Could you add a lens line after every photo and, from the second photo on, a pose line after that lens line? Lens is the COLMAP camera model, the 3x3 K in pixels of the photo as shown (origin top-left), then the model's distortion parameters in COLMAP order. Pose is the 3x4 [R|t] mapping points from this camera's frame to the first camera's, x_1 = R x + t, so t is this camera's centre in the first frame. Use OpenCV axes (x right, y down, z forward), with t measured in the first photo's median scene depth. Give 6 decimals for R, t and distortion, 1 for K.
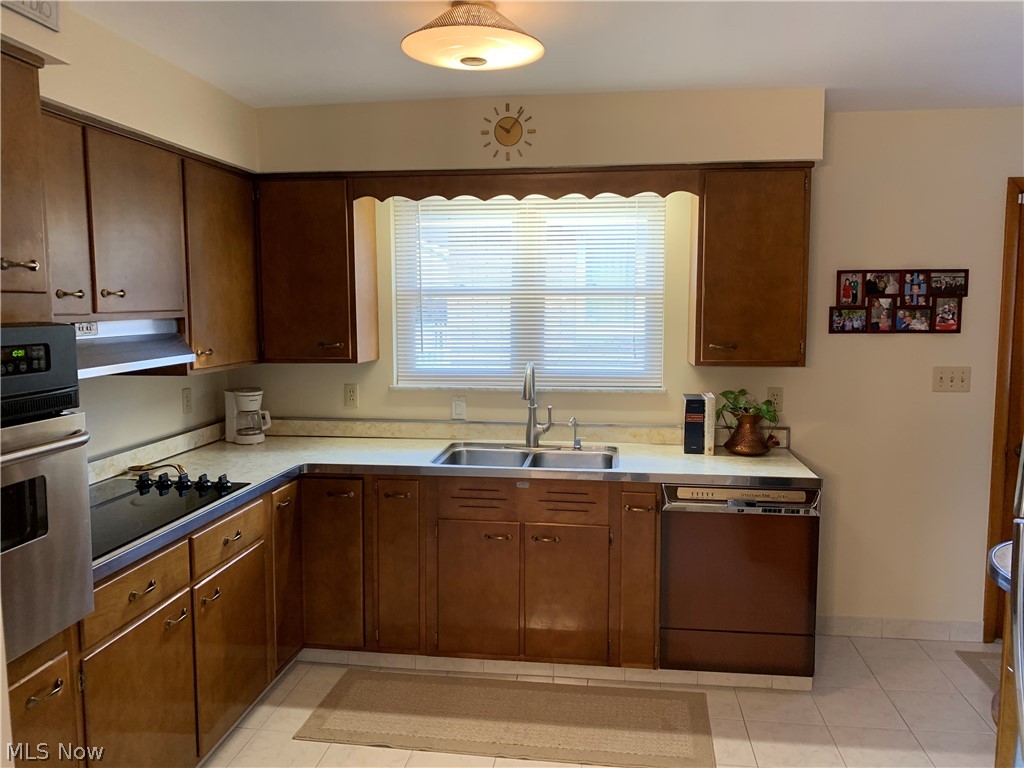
lens RADIAL K [[776.8, 0, 511.3], [0, 776.8, 377.2], [0, 0, 1]] dist [0.011661, -0.011493]
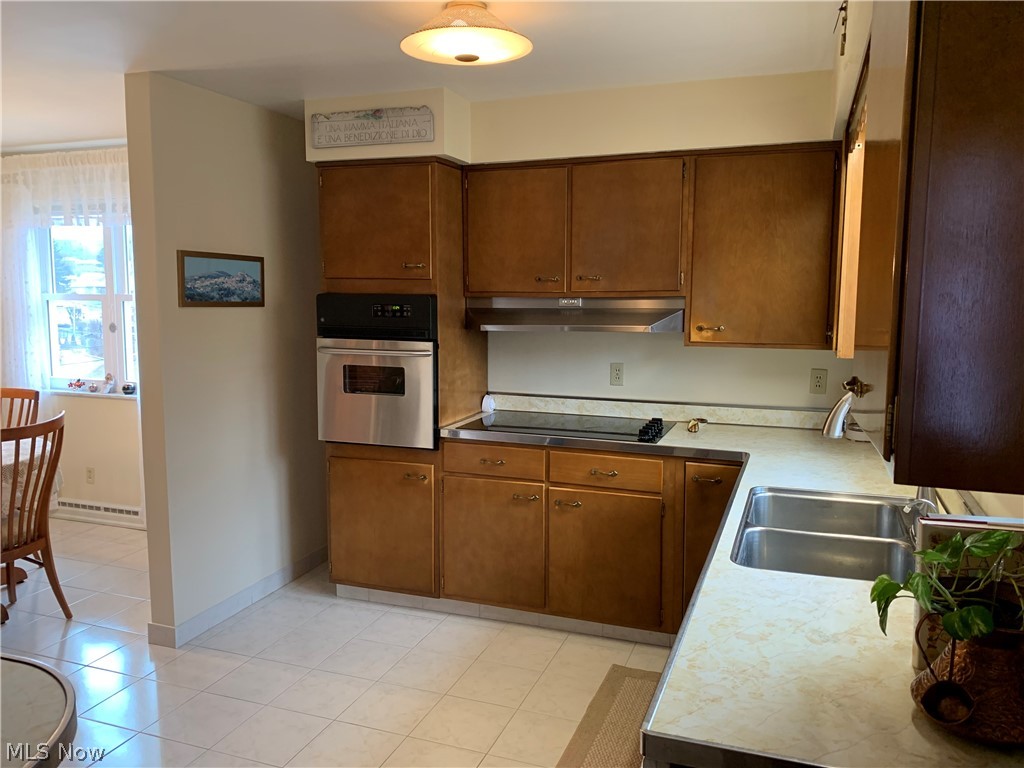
lens RADIAL K [[776.8, 0, 521.7], [0, 776.8, 380.7], [0, 0, 1]] dist [0.011661, -0.011493]
pose [[-0.219529, 0.124956, -0.967571, 0.985592], [-0.092707, 0.984604, 0.148190, -0.128874], [0.971191, 0.122233, -0.204565, 1.267127]]
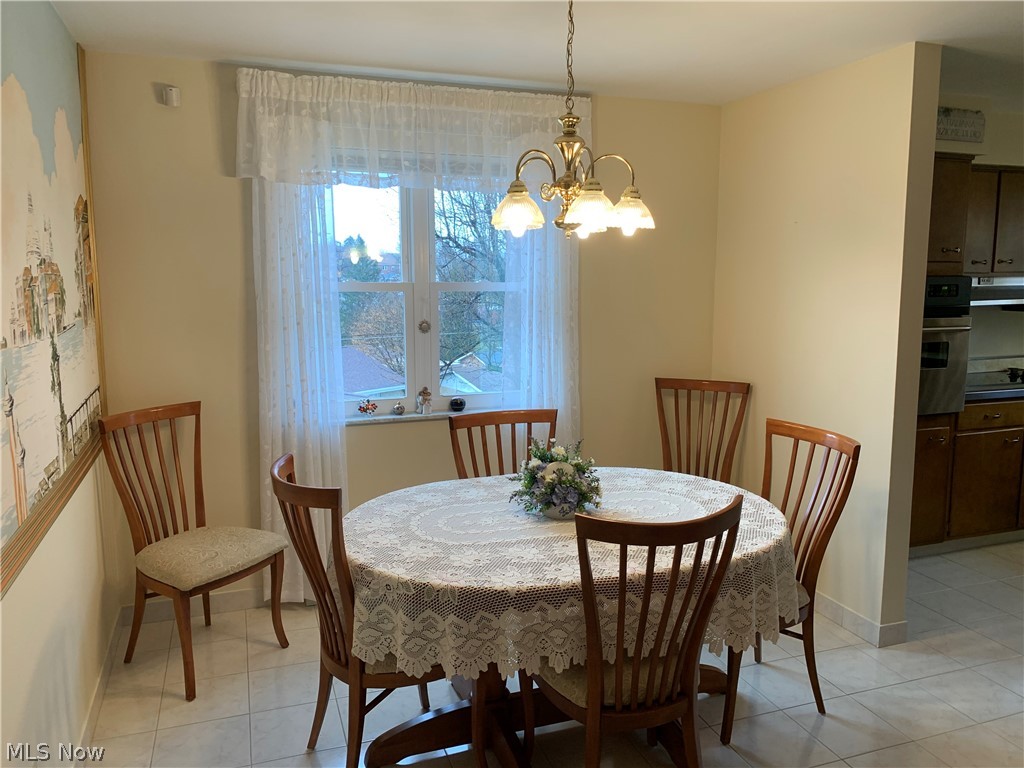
lens RADIAL K [[776.8, 0, 511.5], [0, 776.8, 374.1], [0, 0, 1]] dist [0.011661, -0.011493]
pose [[0.455696, 0.118255, -0.882245, 0.640048], [-0.084370, 0.992412, 0.089443, 0.093026], [0.886128, 0.033676, 0.462216, -0.904618]]
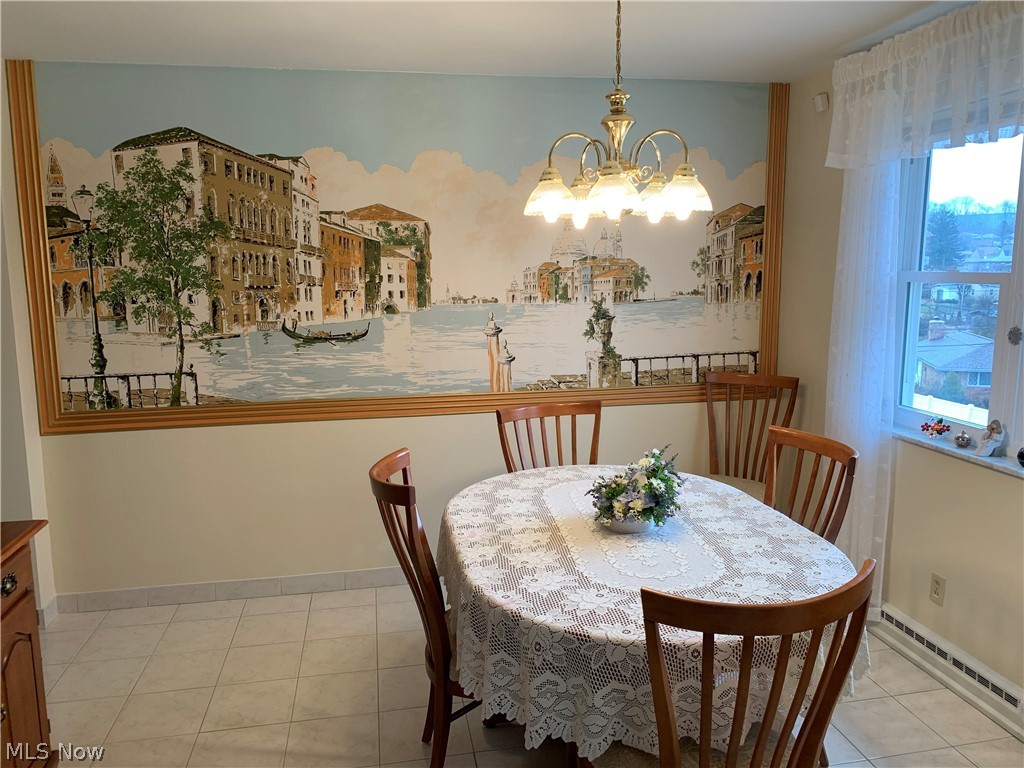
lens RADIAL K [[776.8, 0, 516.0], [0, 776.8, 376.8], [0, 0, 1]] dist [0.011661, -0.011493]
pose [[-0.952113, 0.061359, -0.299526, 0.158463], [-0.010410, 0.972582, 0.232328, -0.047895], [0.305569, 0.224321, -0.925369, 0.542518]]
